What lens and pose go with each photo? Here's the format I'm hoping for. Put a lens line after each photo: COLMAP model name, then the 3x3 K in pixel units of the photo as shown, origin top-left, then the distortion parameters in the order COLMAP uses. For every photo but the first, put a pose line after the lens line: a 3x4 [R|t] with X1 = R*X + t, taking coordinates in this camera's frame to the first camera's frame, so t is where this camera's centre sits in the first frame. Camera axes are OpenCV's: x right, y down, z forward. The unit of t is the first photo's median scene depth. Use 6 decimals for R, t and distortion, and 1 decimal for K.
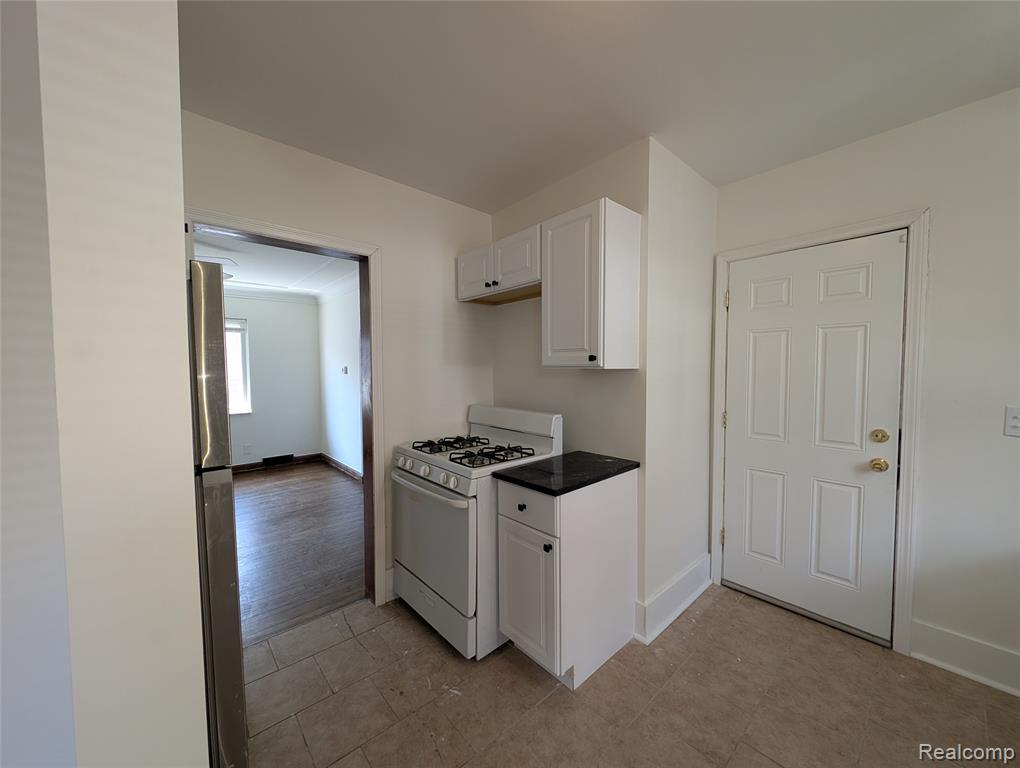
lens RADIAL K [[384.2, 0, 510.2], [0, 384.2, 385.9], [0, 0, 1]] dist [0.005241, -0.002211]
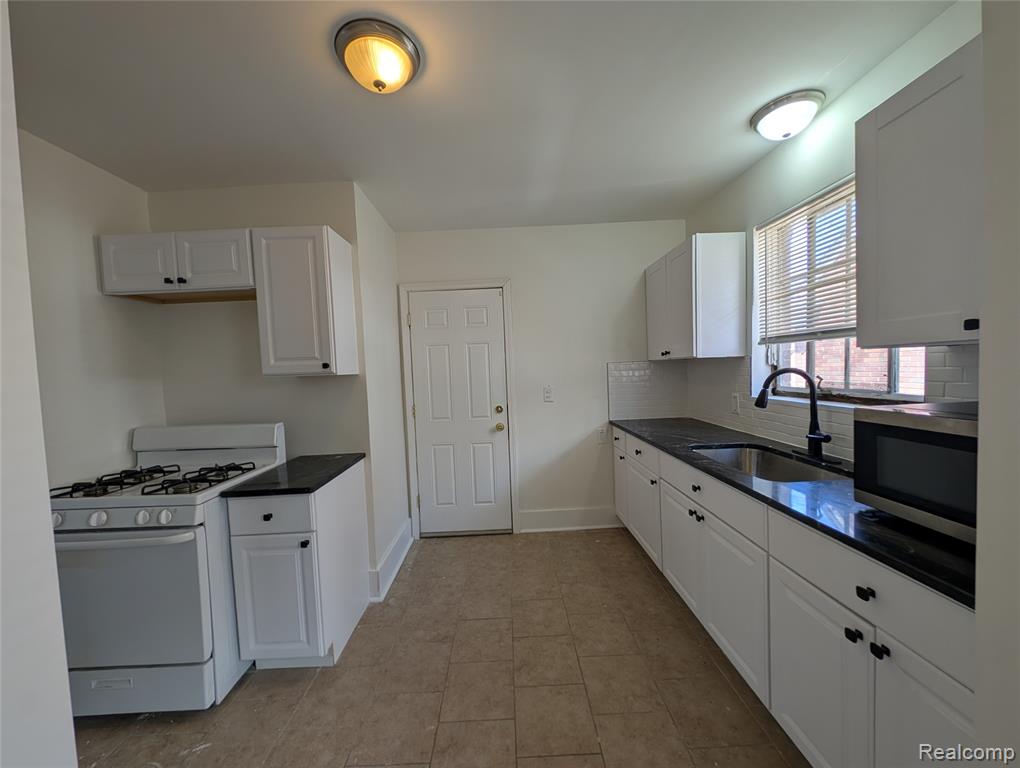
lens RADIAL K [[384.2, 0, 507.9], [0, 384.2, 385.8], [0, 0, 1]] dist [0.005241, -0.002211]
pose [[0.650757, -0.055430, 0.757260, -0.266709], [0.069073, 0.997518, 0.013658, 0.006512], [-0.756138, 0.043418, 0.652970, -0.118850]]
